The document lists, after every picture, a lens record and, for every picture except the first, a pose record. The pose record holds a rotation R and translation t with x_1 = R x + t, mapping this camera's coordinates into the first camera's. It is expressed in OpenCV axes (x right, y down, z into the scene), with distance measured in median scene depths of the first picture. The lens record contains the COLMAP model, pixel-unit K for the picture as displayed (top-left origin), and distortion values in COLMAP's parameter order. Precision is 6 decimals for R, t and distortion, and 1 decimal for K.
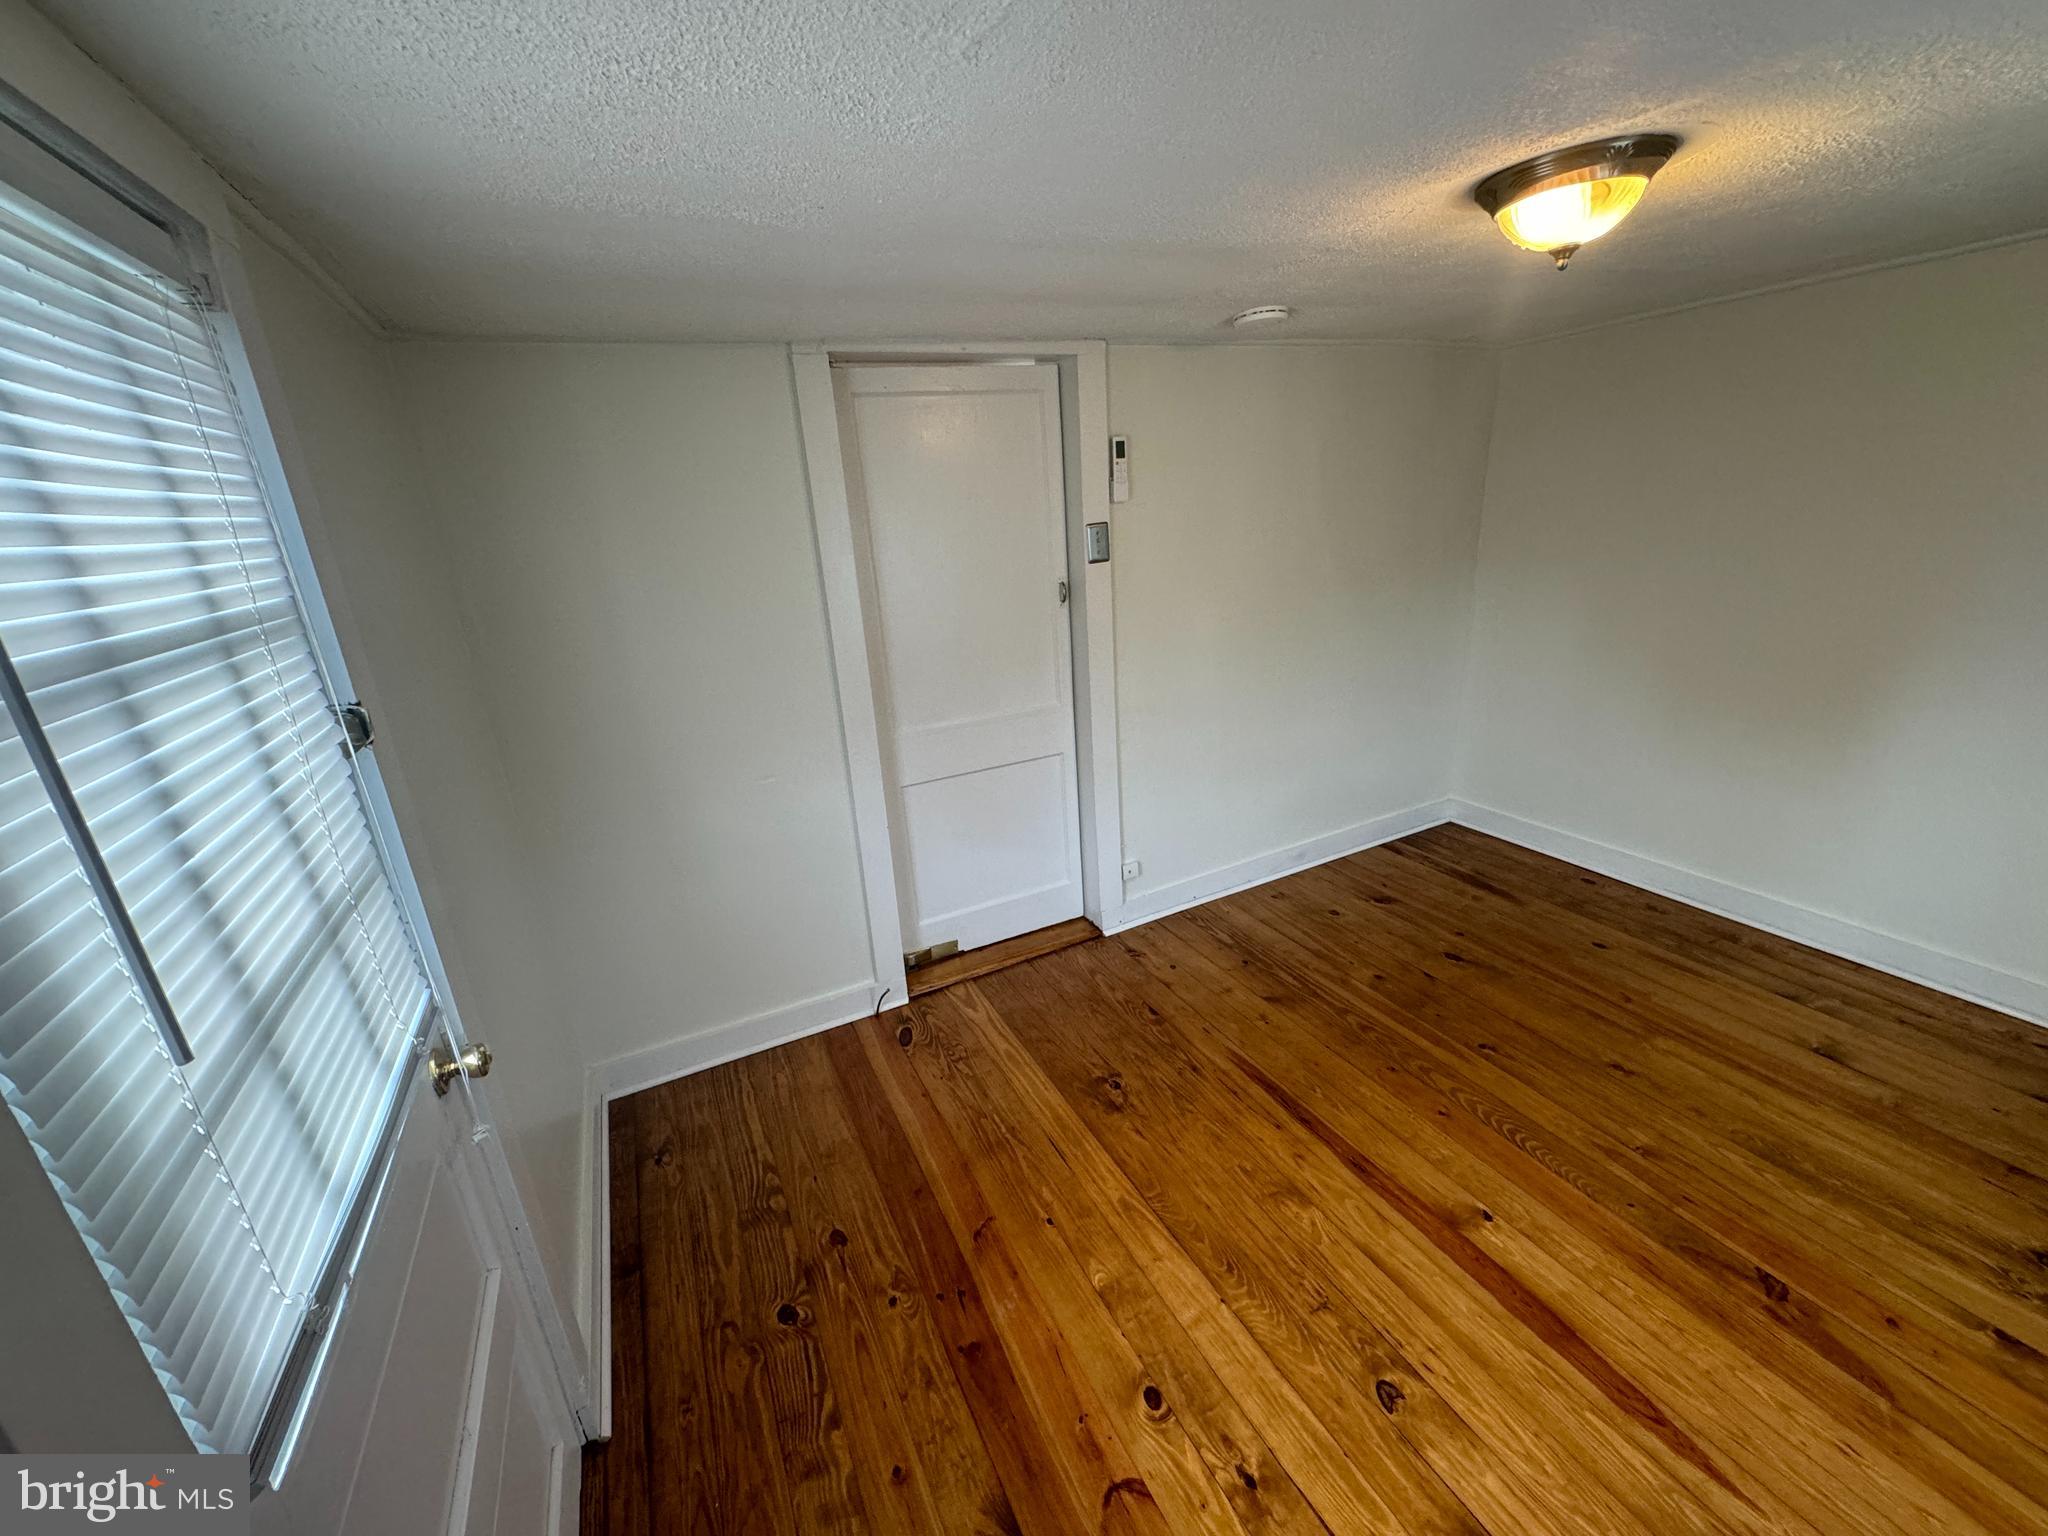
lens RADIAL K [[821.6, 0, 1024.0], [0, 821.6, 768.0], [0, 0, 1]] dist [0.001224, 0.000363]
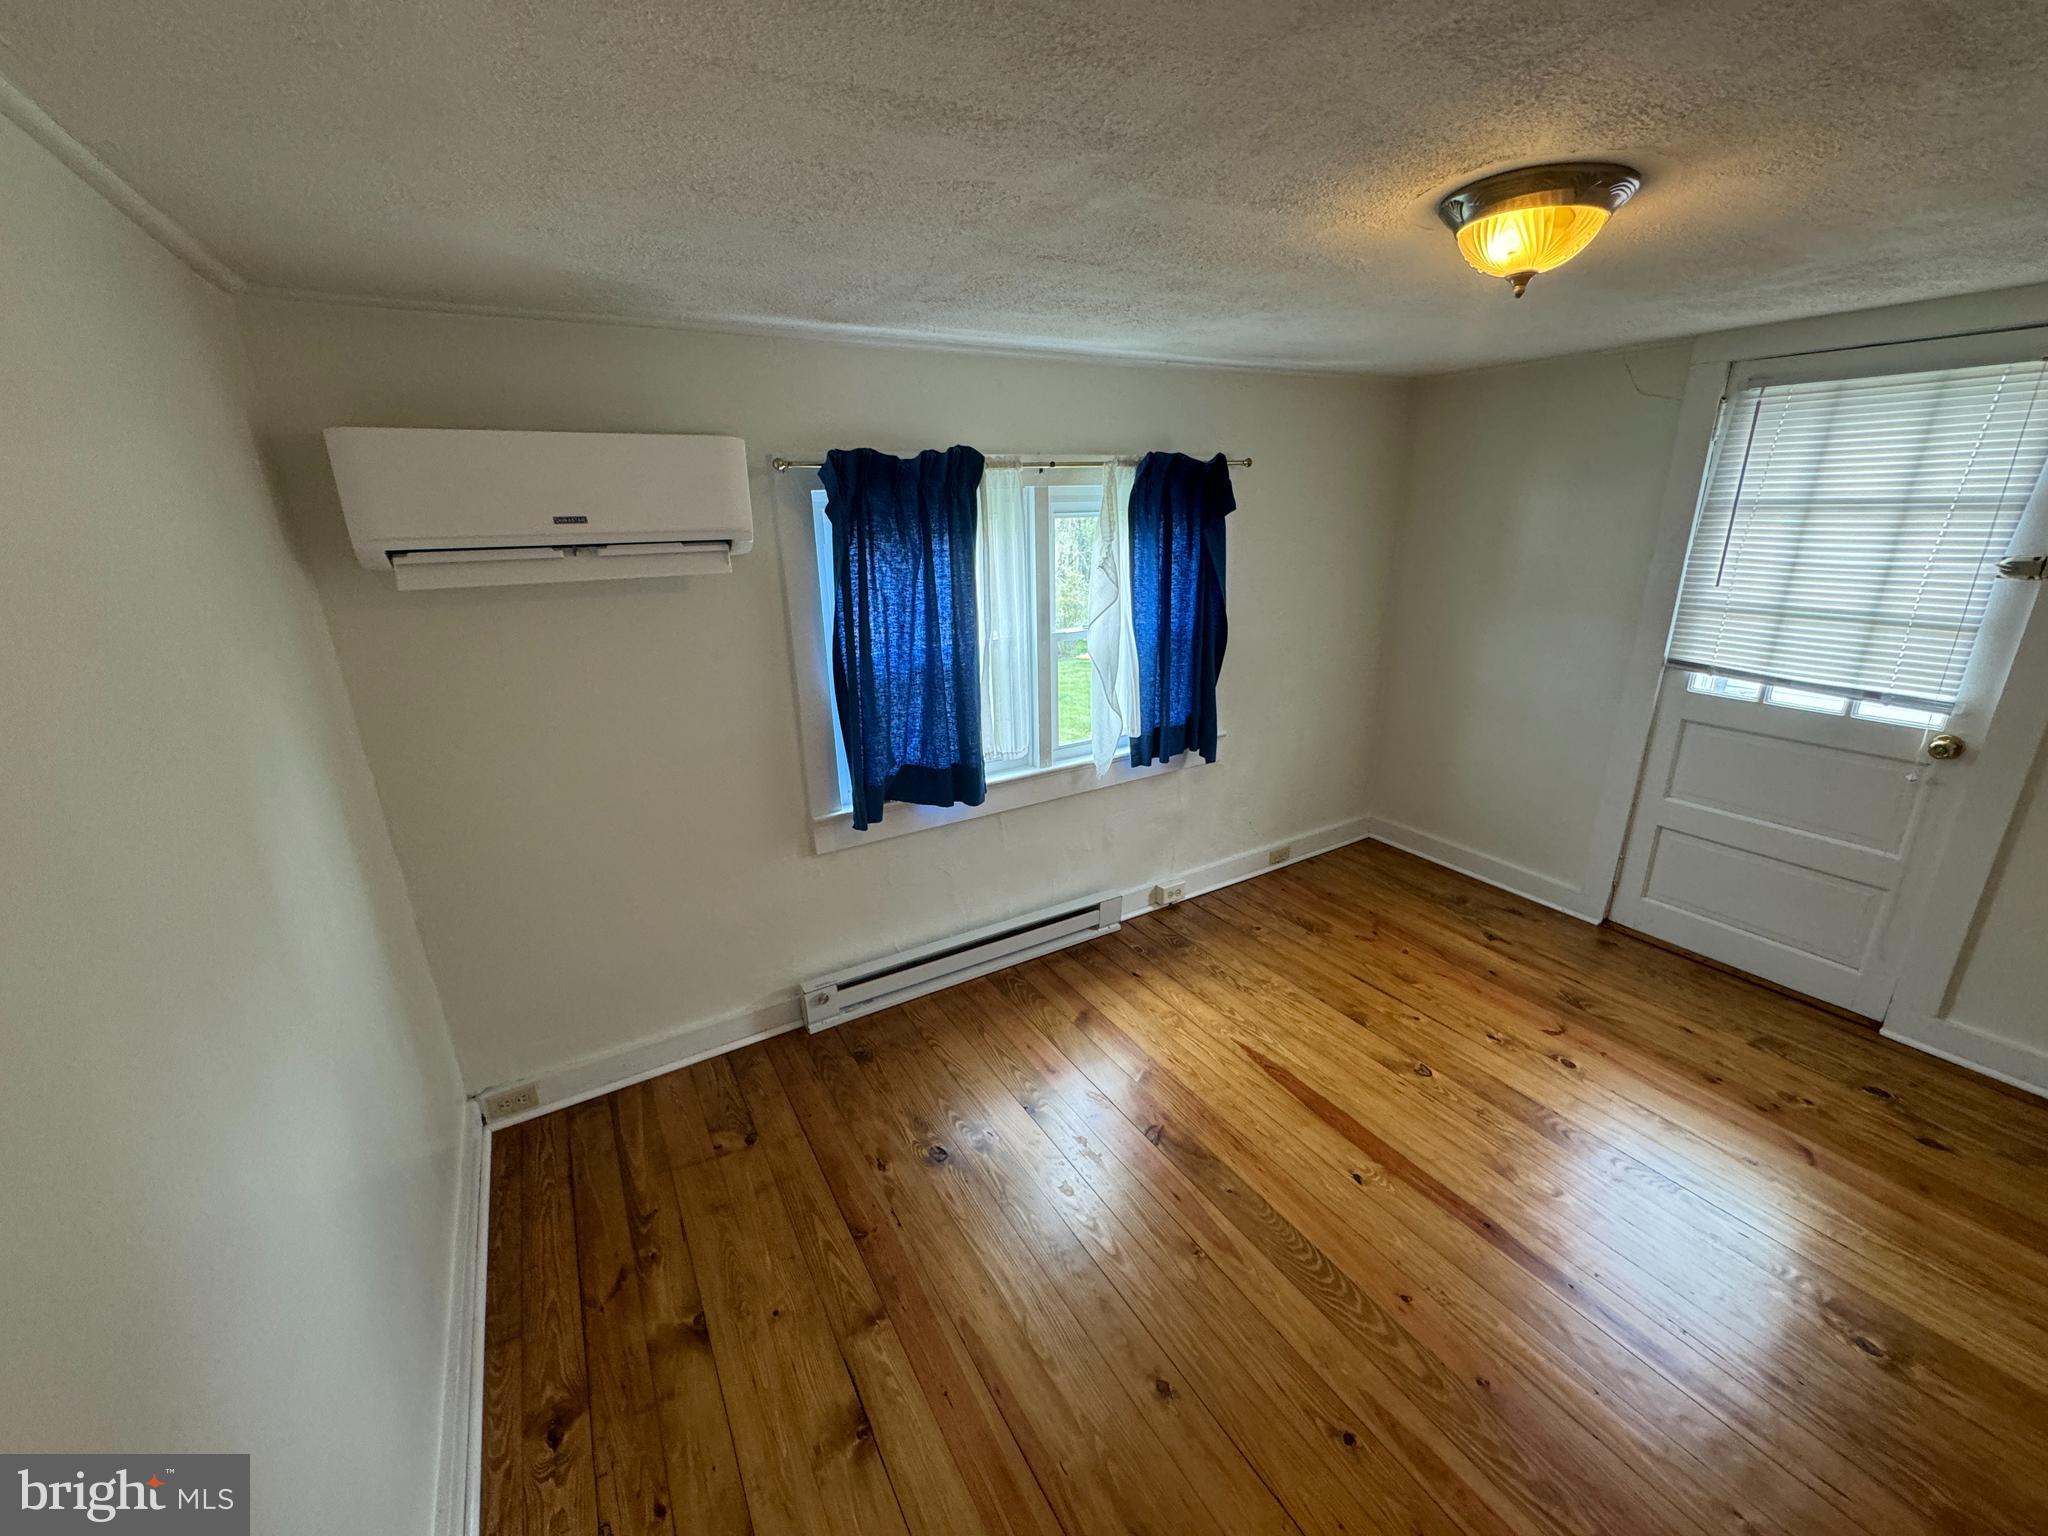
lens RADIAL K [[822.0, 0, 1025.5], [0, 822.0, 765.4], [0, 0, 1]] dist [-0.002799, 0.000566]
pose [[-0.992381, 0.114938, -0.044380, 0.911289], [0.066096, 0.800614, 0.595523, -0.529031], [0.103980, 0.588053, -0.802111, 1.390863]]
